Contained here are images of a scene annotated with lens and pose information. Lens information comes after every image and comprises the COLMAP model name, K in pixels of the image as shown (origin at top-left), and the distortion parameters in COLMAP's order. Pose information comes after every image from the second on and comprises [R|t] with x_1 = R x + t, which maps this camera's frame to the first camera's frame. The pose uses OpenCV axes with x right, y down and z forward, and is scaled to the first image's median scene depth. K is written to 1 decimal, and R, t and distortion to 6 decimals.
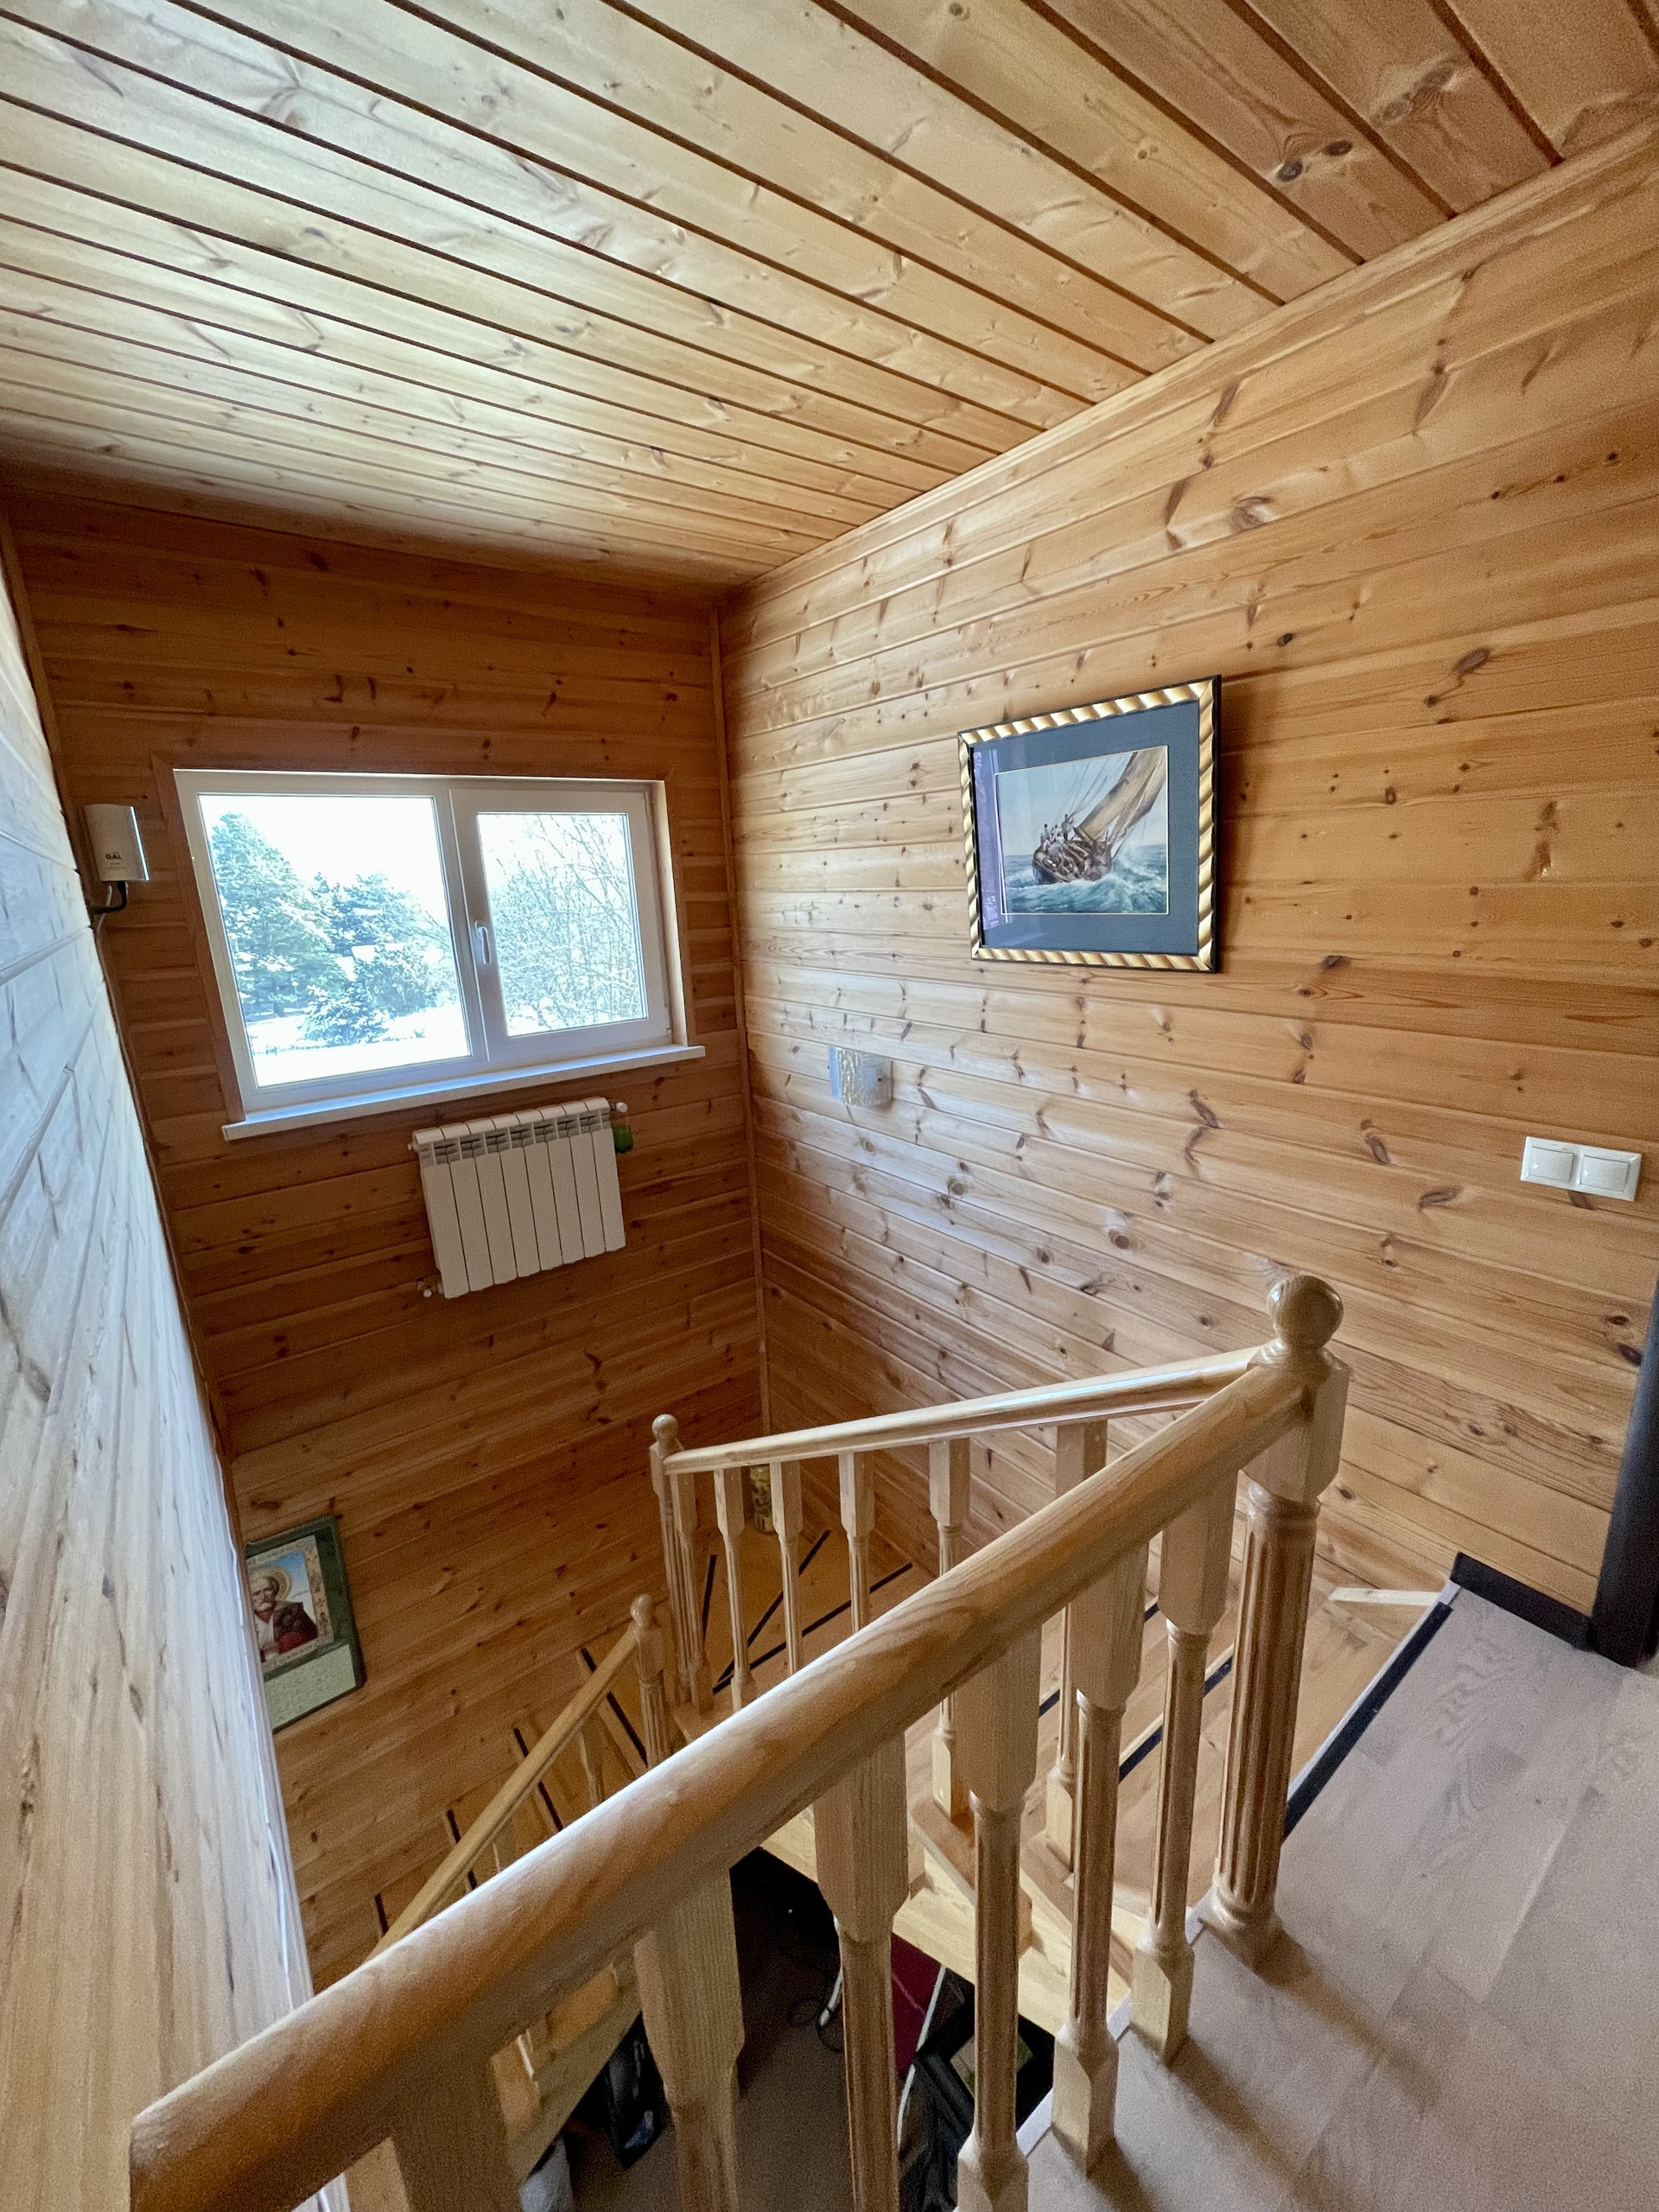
lens RADIAL K [[890.5, 0, 851.0], [0, 890.5, 1107.3], [0, 0, 1]] dist [-0.004812, 0.000343]
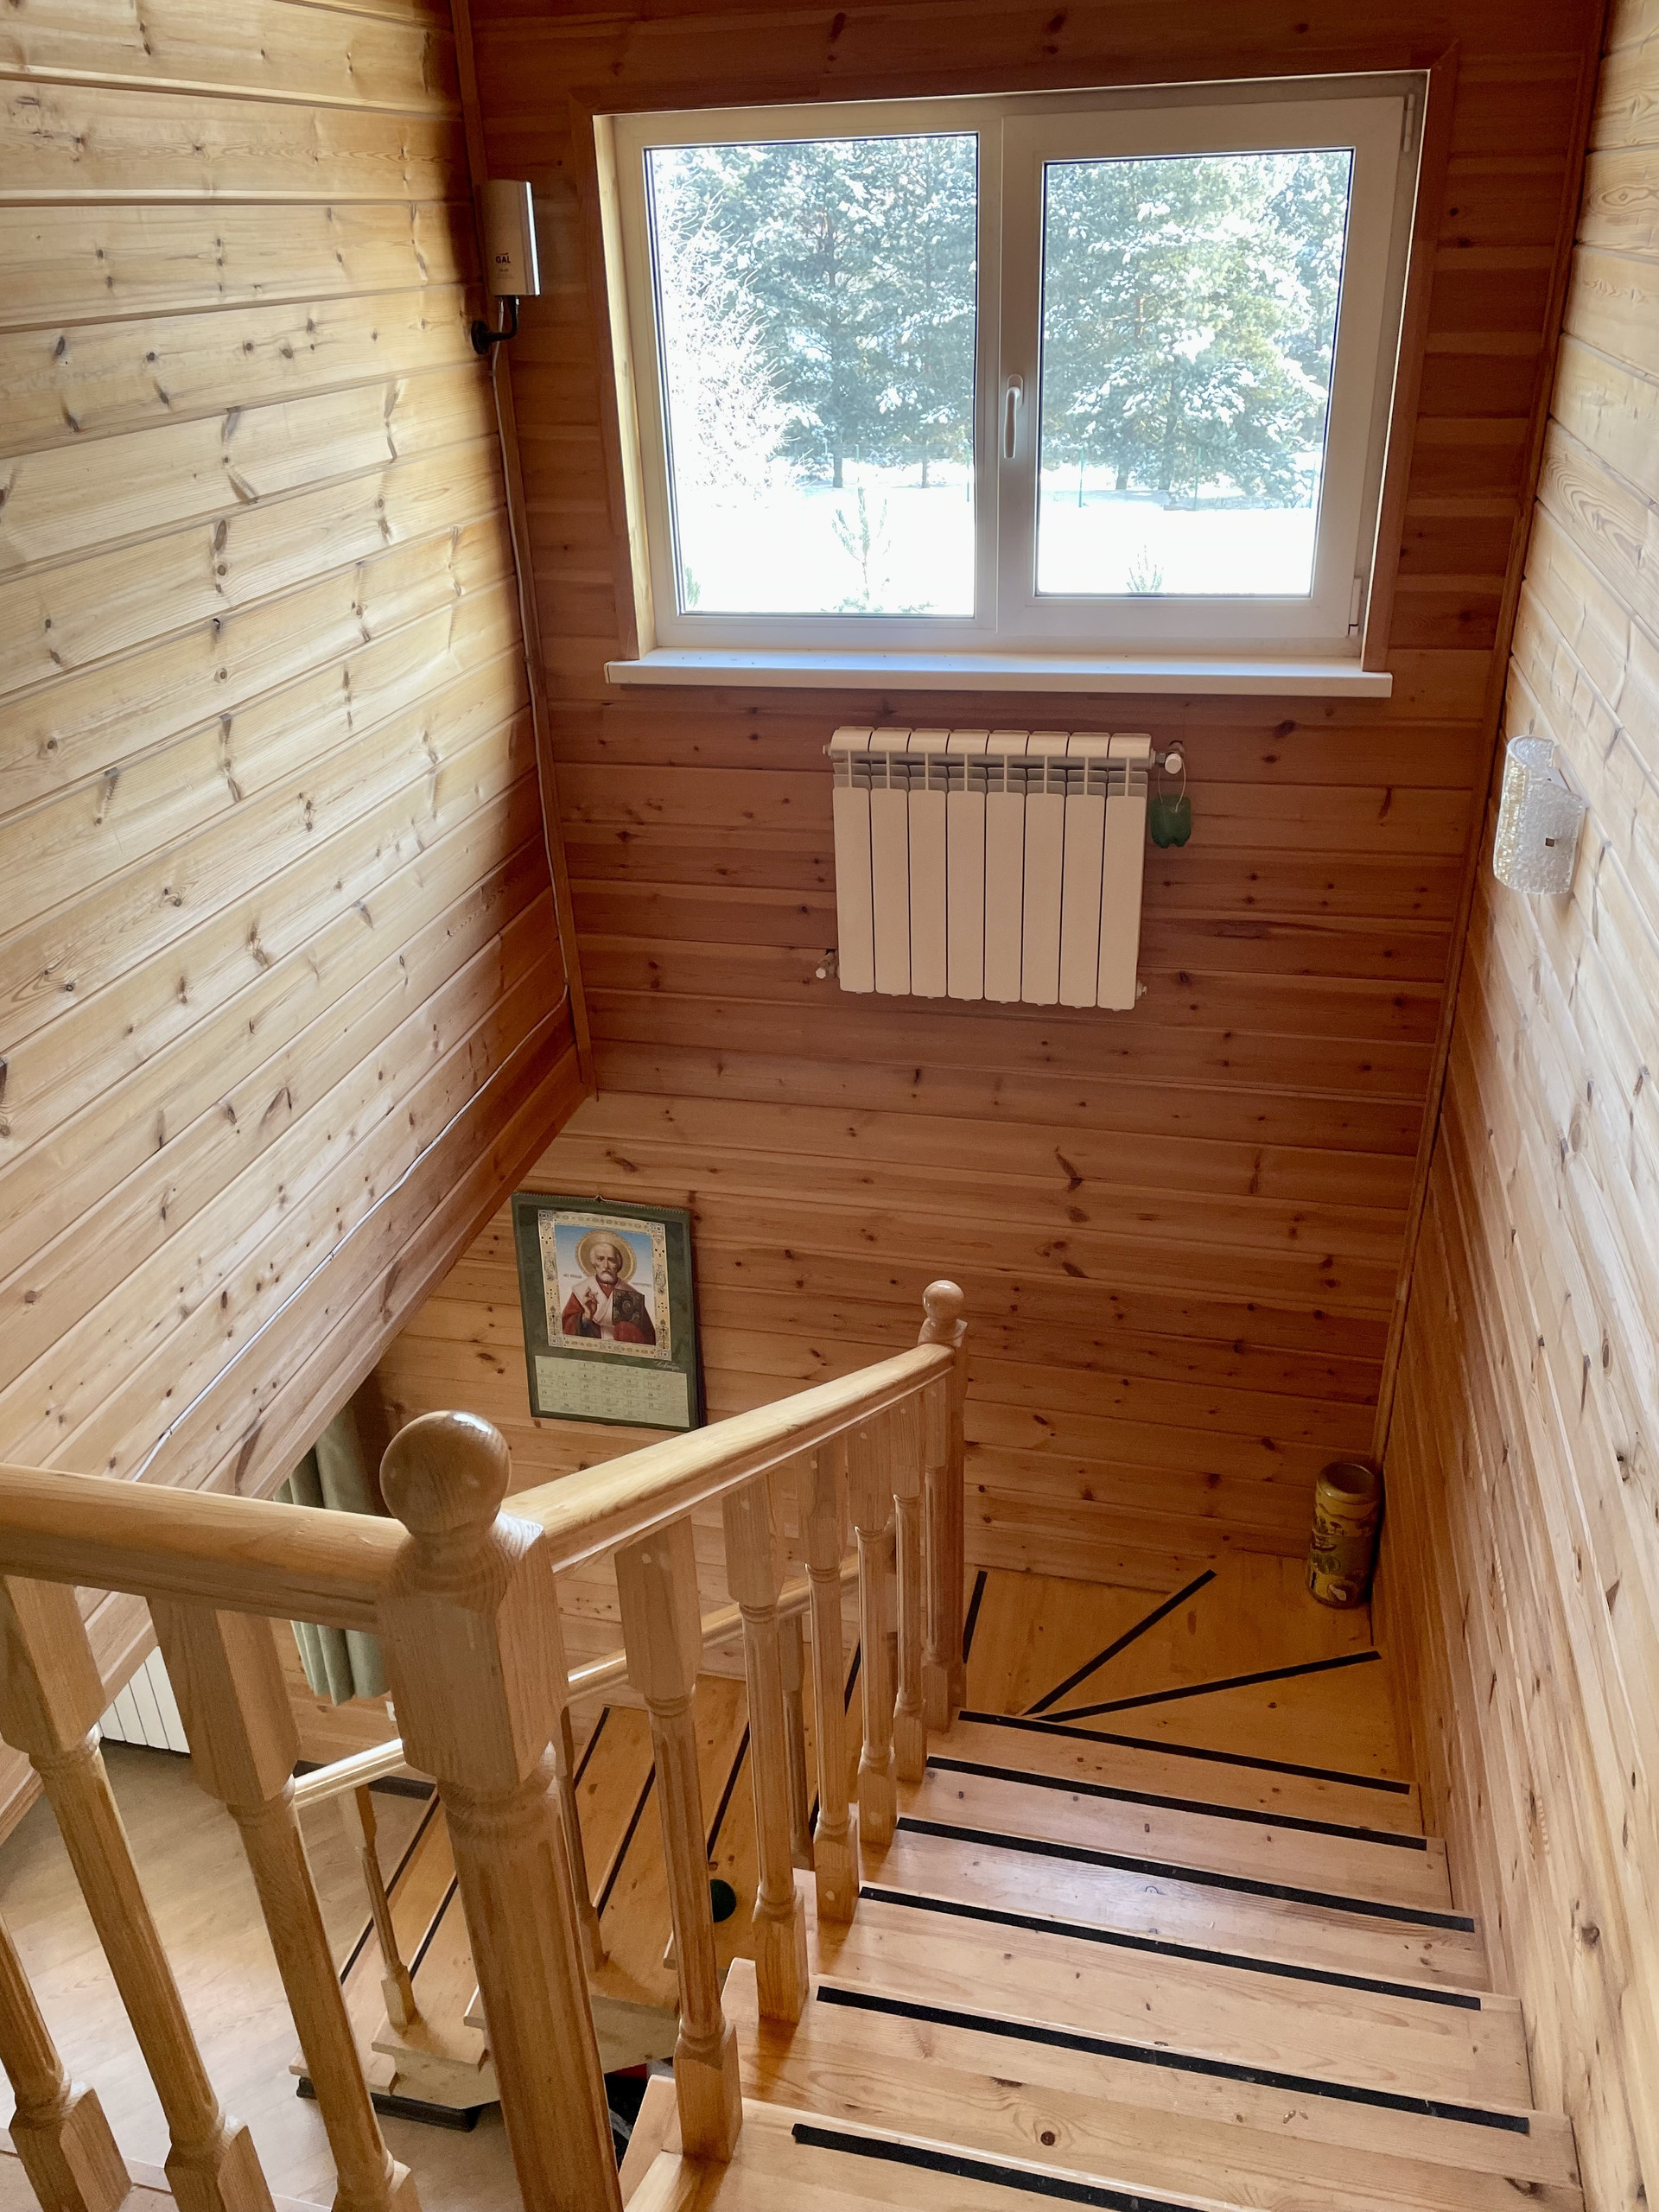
lens RADIAL K [[1672.0, 0, 852.5], [0, 1672.0, 1126.6], [0, 0, 1]] dist [0.052532, -0.037324]
pose [[0.633140, 0.383865, -0.672147, 0.427855], [-0.192030, 0.919115, 0.344023, -0.121869], [0.749839, -0.088742, 0.655642, 0.178406]]
